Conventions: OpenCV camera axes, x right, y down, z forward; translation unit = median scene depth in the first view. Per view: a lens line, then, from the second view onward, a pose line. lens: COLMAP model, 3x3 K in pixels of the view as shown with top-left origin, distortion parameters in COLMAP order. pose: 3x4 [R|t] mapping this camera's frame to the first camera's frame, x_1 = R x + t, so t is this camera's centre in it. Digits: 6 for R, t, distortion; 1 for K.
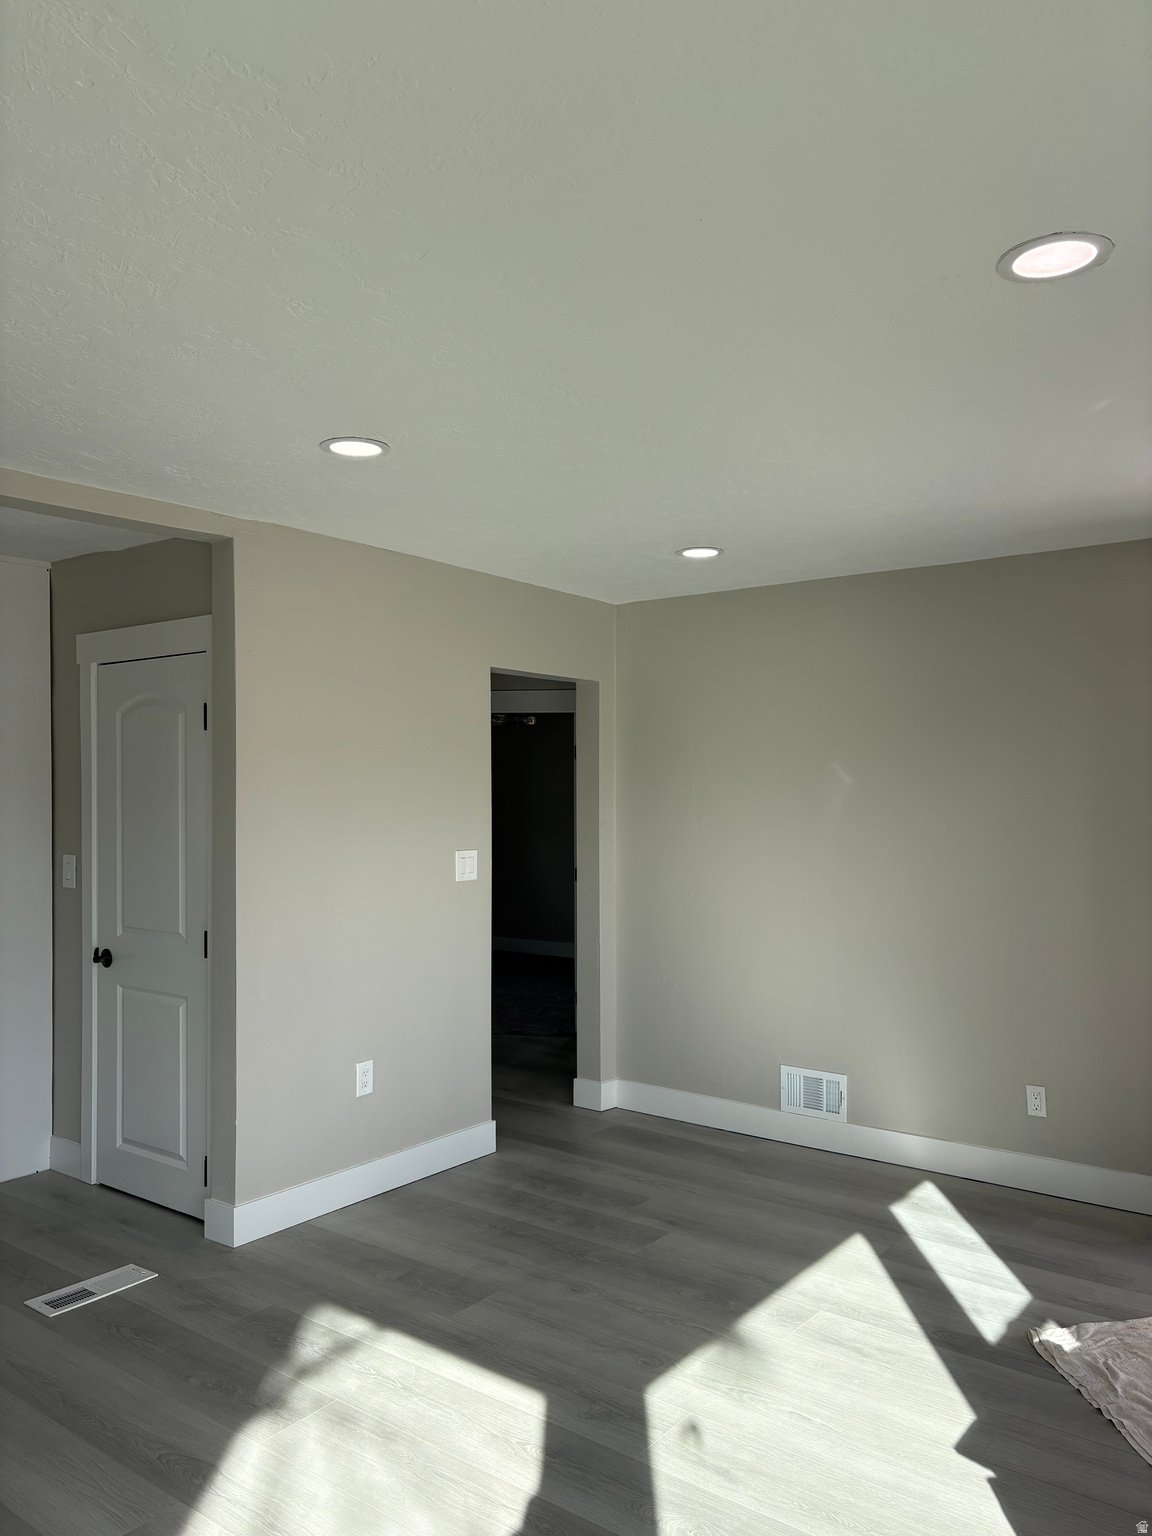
lens RADIAL K [[1169.6, 0, 574.5], [0, 1169.6, 781.2], [0, 0, 1]] dist [0.015129, -0.000912]
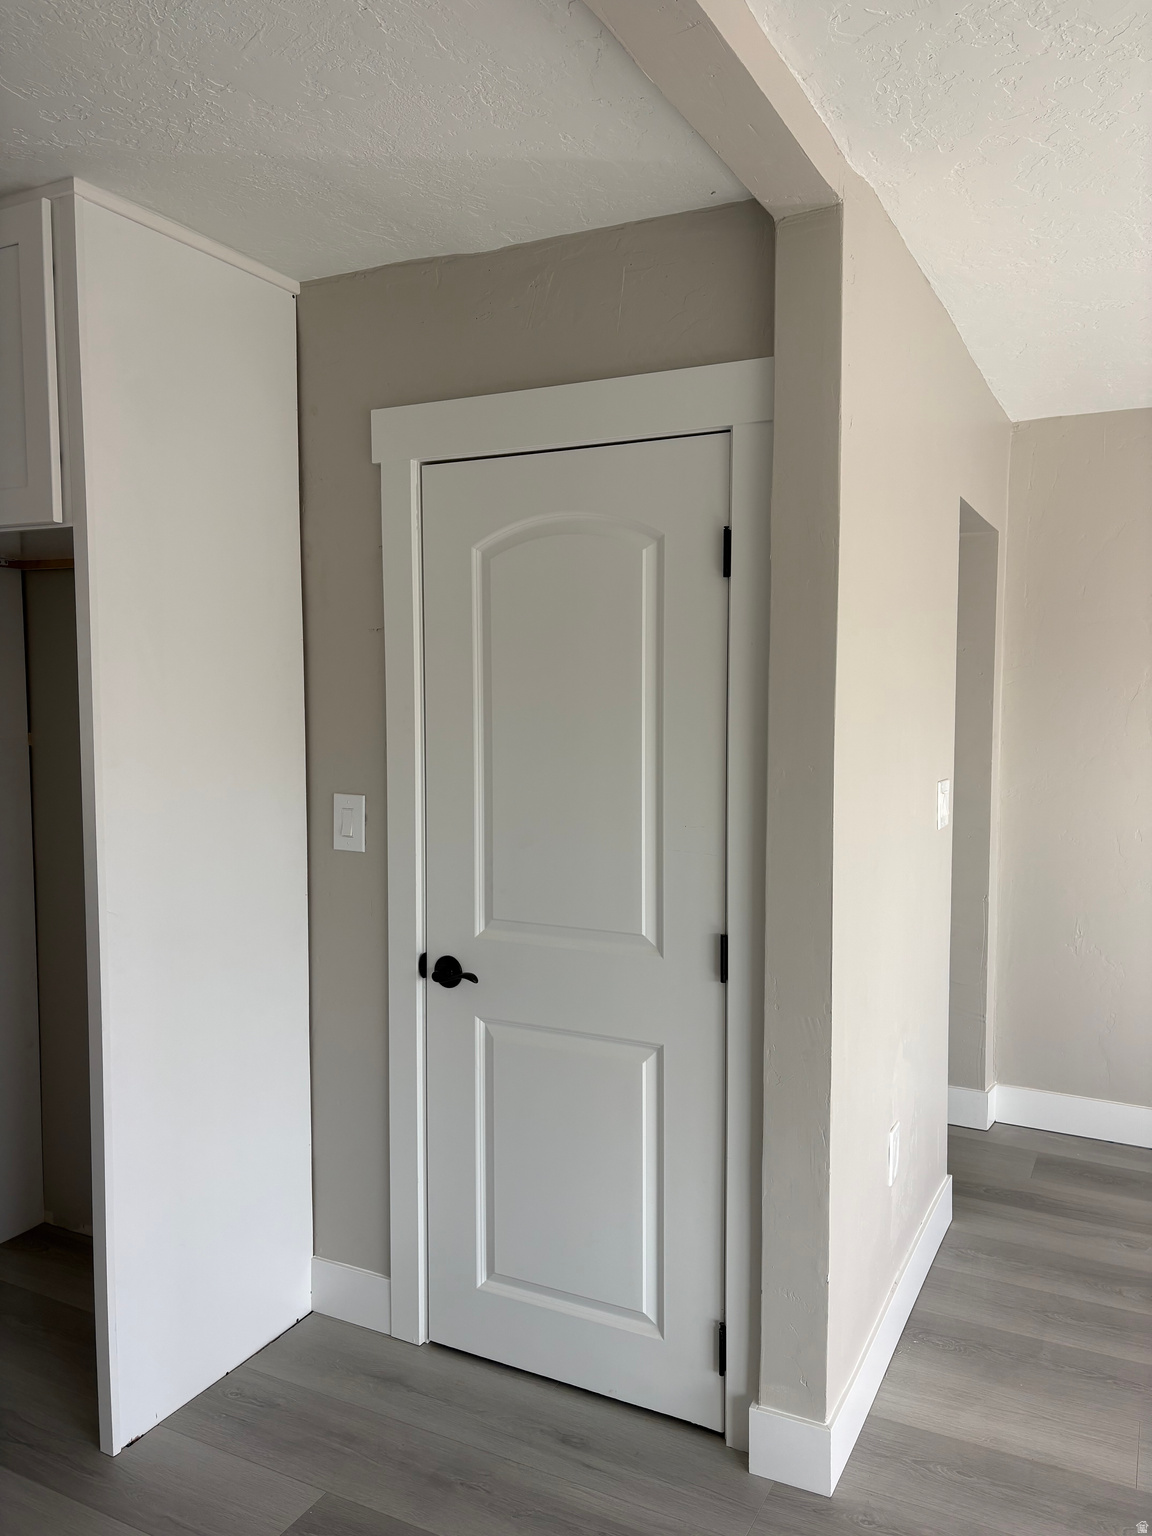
lens RADIAL K [[1169.6, 0, 572.3], [0, 1169.6, 764.8], [0, 0, 1]] dist [0.015129, -0.000912]
pose [[0.984471, -0.005681, 0.175453, -0.437225], [-0.006880, 0.997459, 0.070904, 0.005791], [-0.175410, -0.071010, 0.981931, 0.420426]]
